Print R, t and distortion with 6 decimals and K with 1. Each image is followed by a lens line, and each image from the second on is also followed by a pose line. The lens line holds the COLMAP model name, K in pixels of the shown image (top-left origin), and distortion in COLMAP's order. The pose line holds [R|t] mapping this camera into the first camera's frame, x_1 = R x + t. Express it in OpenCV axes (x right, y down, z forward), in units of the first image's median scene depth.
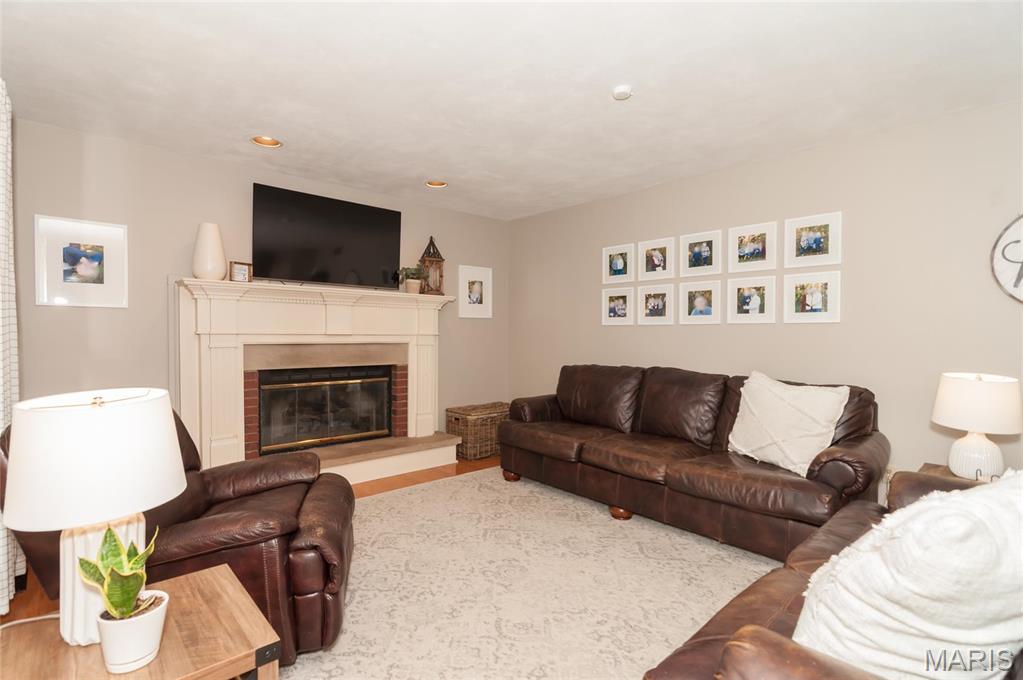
lens RADIAL K [[487.3, 0, 506.9], [0, 487.3, 341.9], [0, 0, 1]] dist [-0.001869, 0.000760]
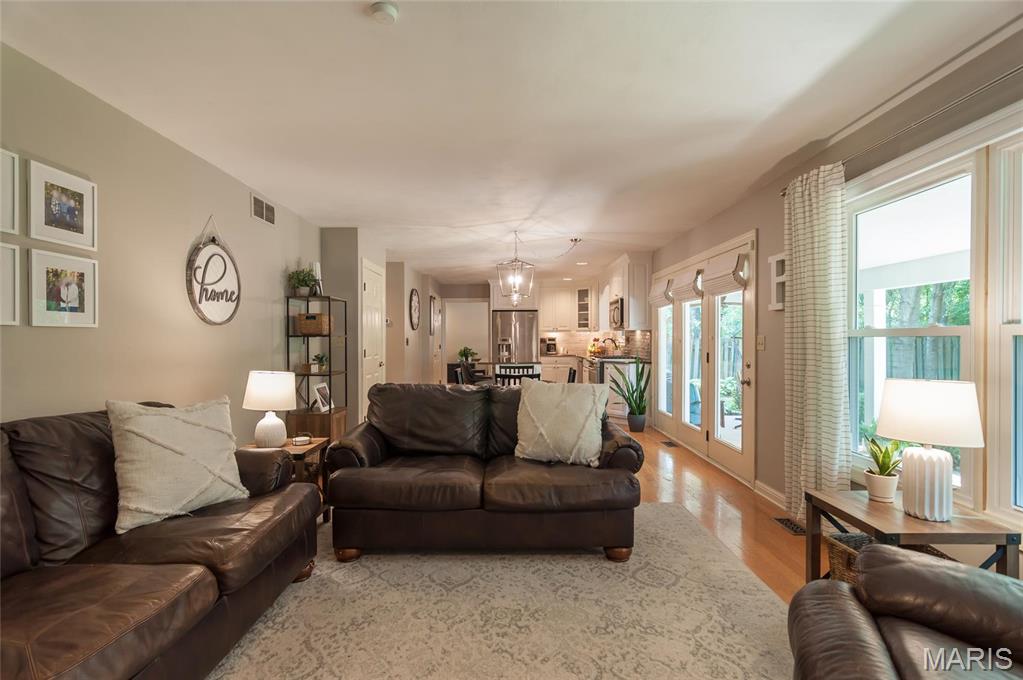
lens RADIAL K [[487.3, 0, 502.4], [0, 487.3, 341.4], [0, 0, 1]] dist [-0.001869, 0.000760]
pose [[-0.726622, -0.006171, 0.687009, -0.265936], [0.012703, 0.999668, 0.022414, -0.022738], [-0.686920, 0.025014, -0.726303, 0.941046]]
